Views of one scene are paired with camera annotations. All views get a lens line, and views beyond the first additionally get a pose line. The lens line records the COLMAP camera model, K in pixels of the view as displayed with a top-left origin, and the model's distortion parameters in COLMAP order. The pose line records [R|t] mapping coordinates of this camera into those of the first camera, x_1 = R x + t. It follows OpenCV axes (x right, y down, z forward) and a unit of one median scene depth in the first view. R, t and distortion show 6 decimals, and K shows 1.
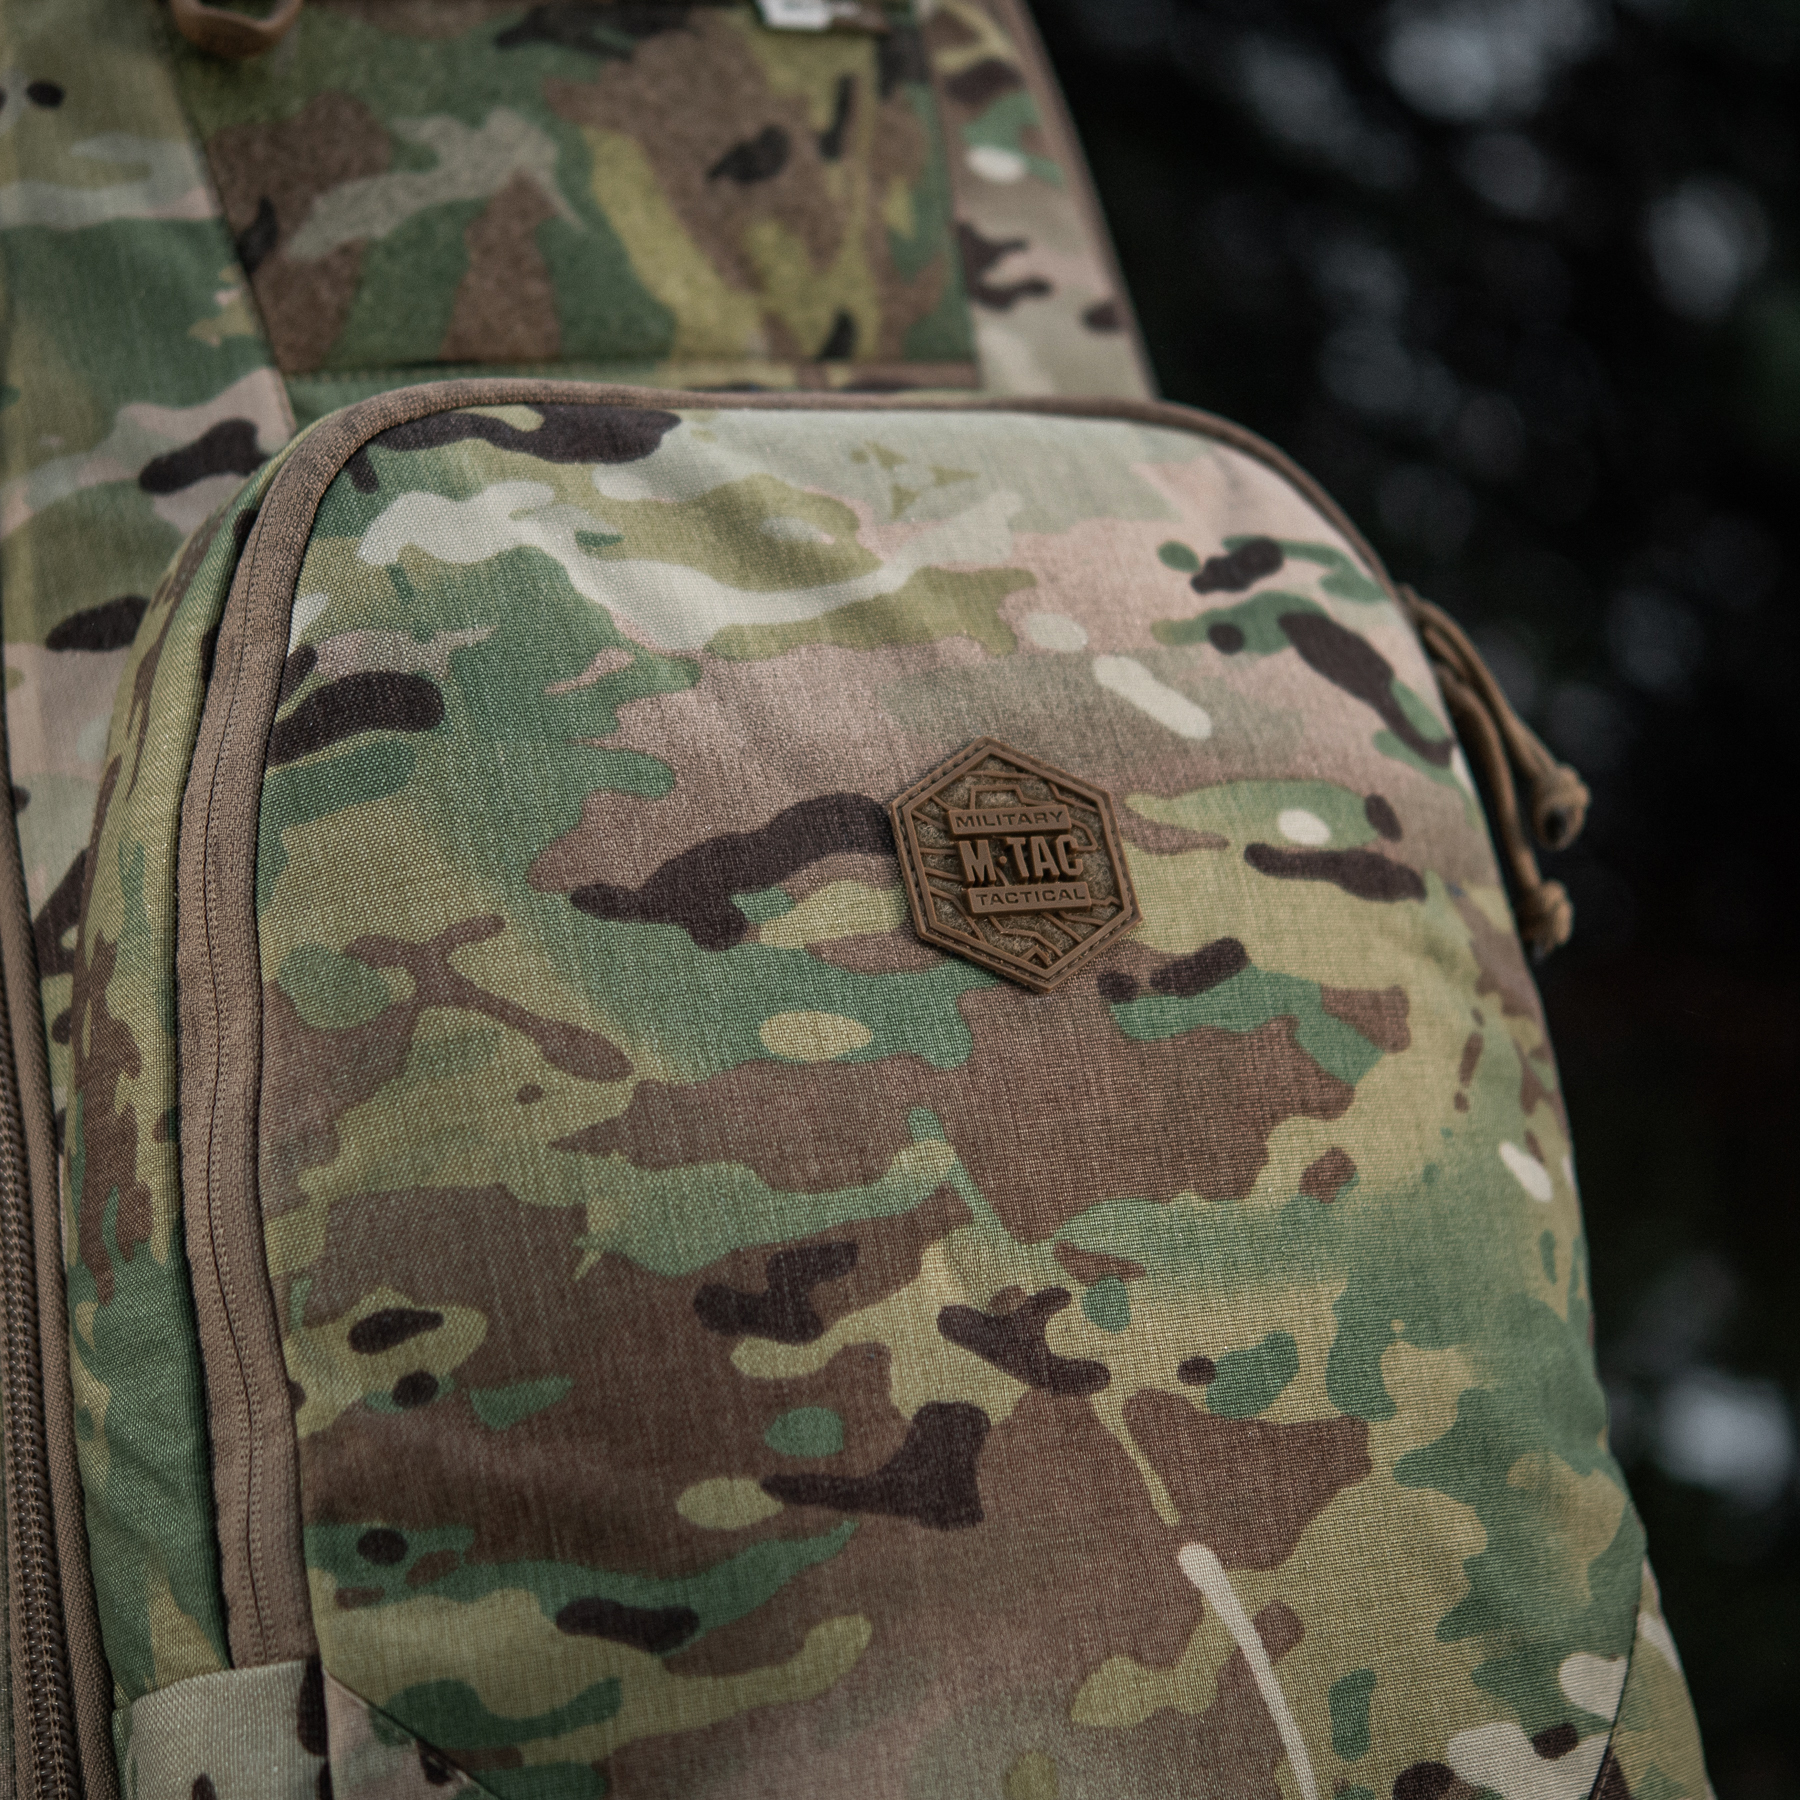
lens RADIAL K [[5128.2, 0, 799.1], [0, 5128.2, 943.6], [0, 0, 1]] dist [0.185494, -1.187280]
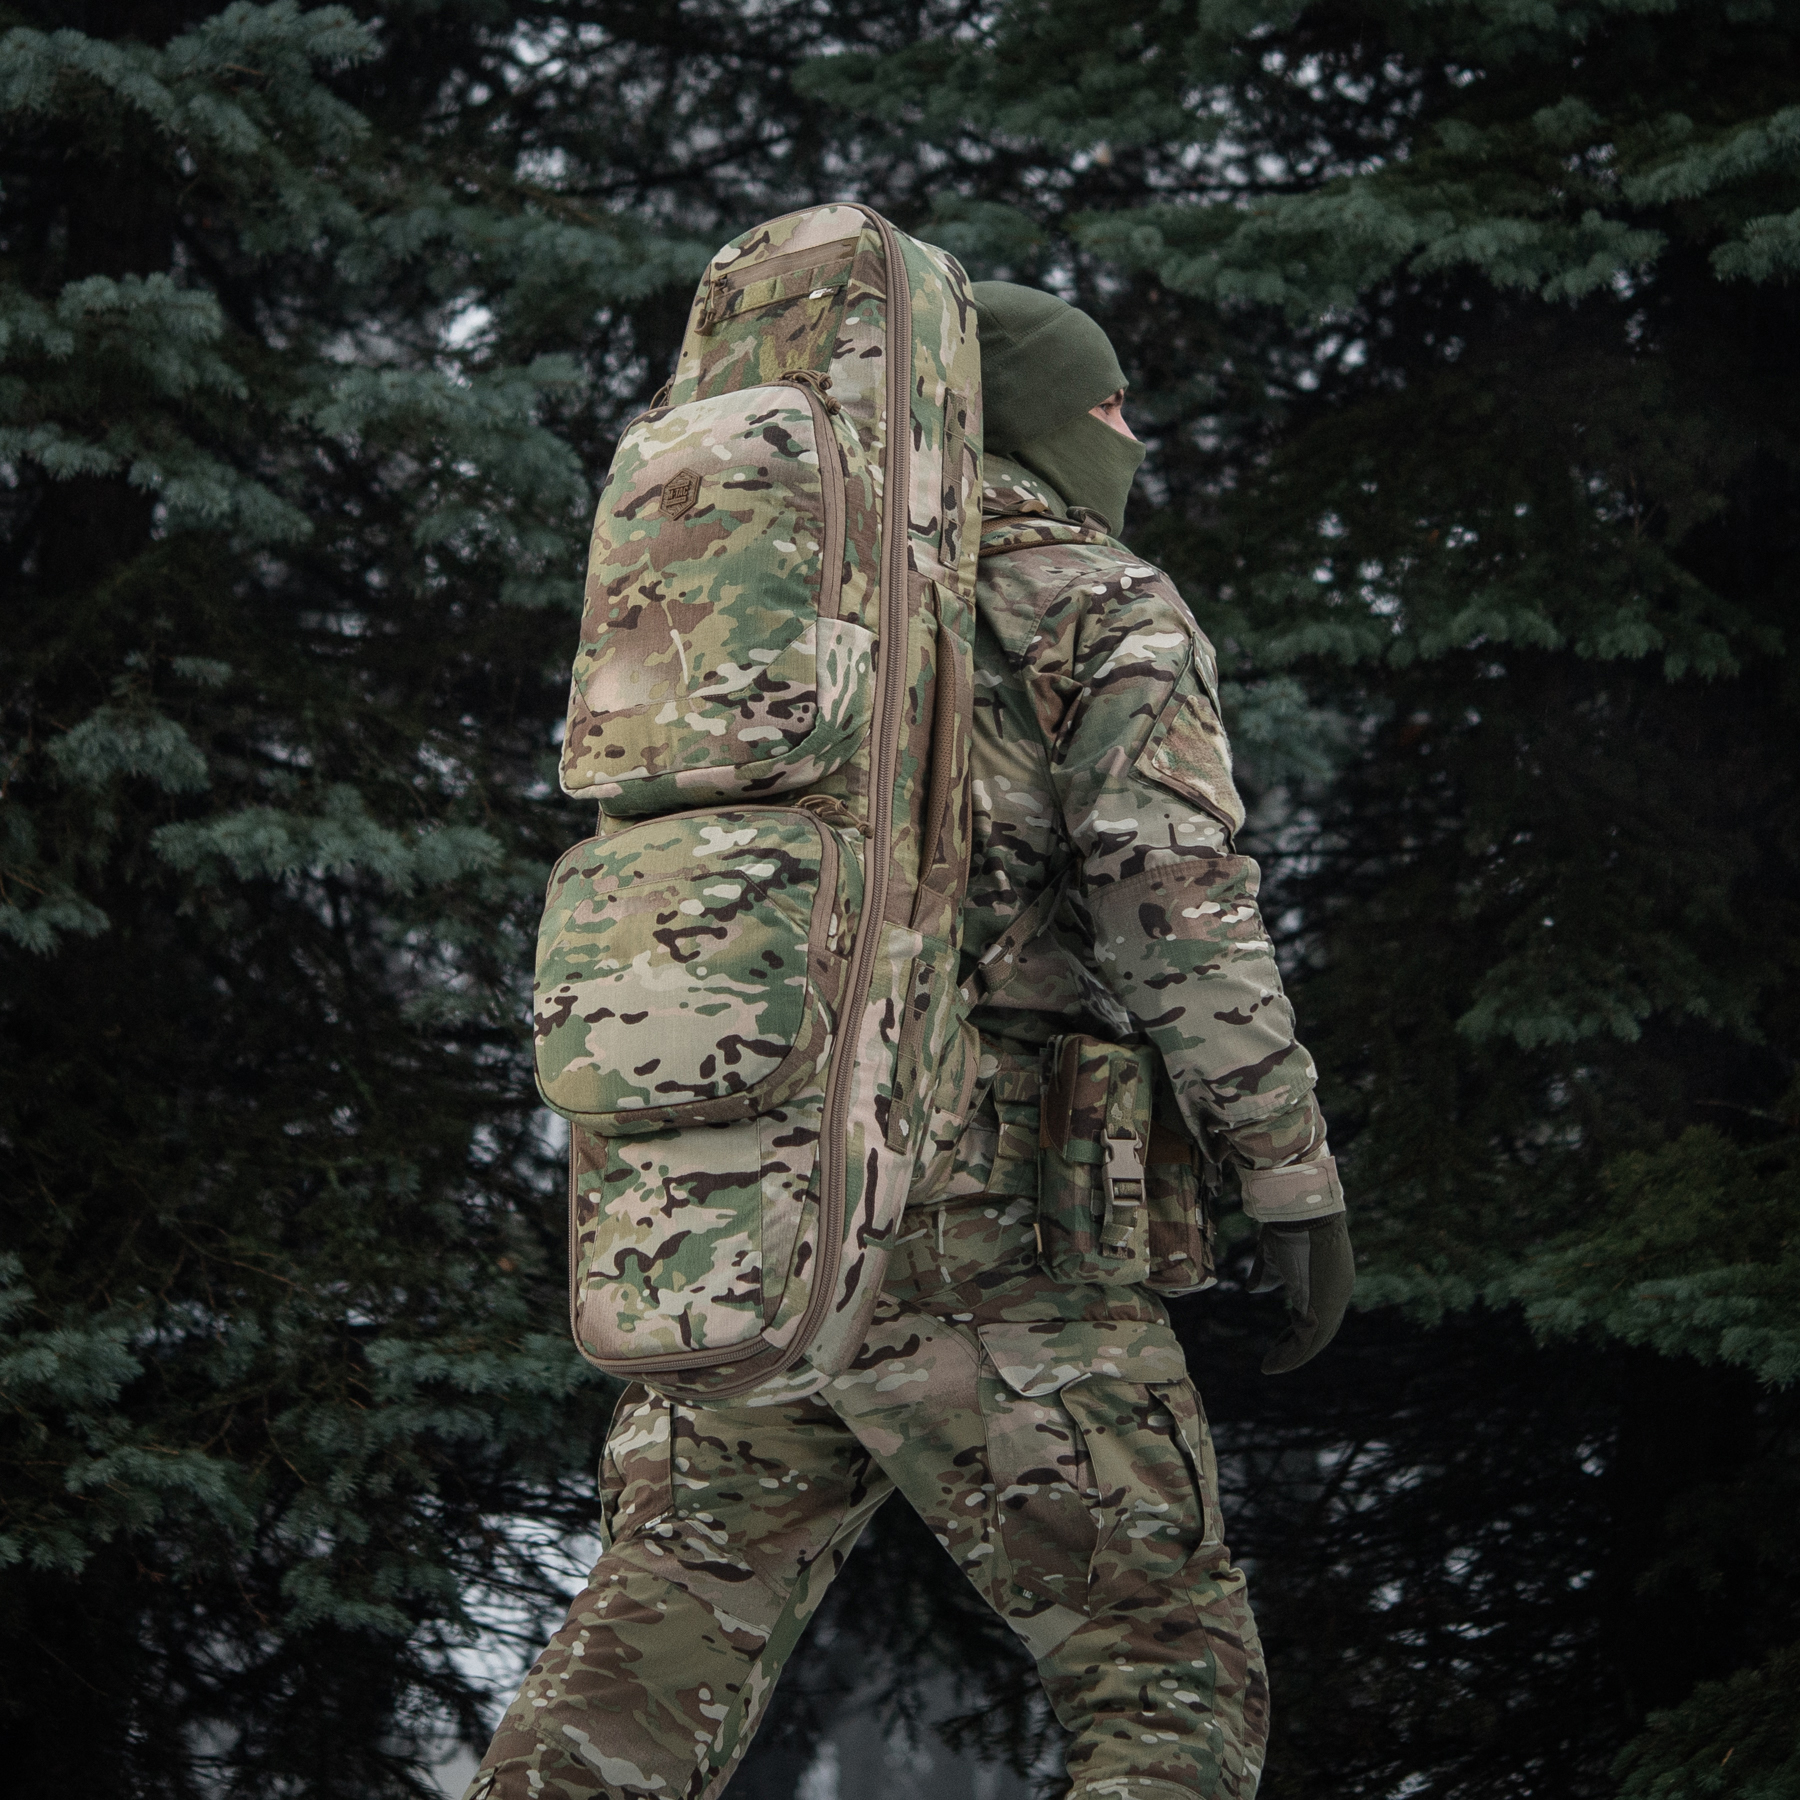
lens RADIAL K [[5128.2, 0, 799.1], [0, 5128.2, 943.6], [0, 0, 1]] dist [0.185494, -1.187280]
pose [[0.400555, -0.057537, -0.914464, 4.394980], [0.054333, 0.997762, -0.038979, 0.588743], [0.914660, -0.034072, 0.402785, -0.827588]]
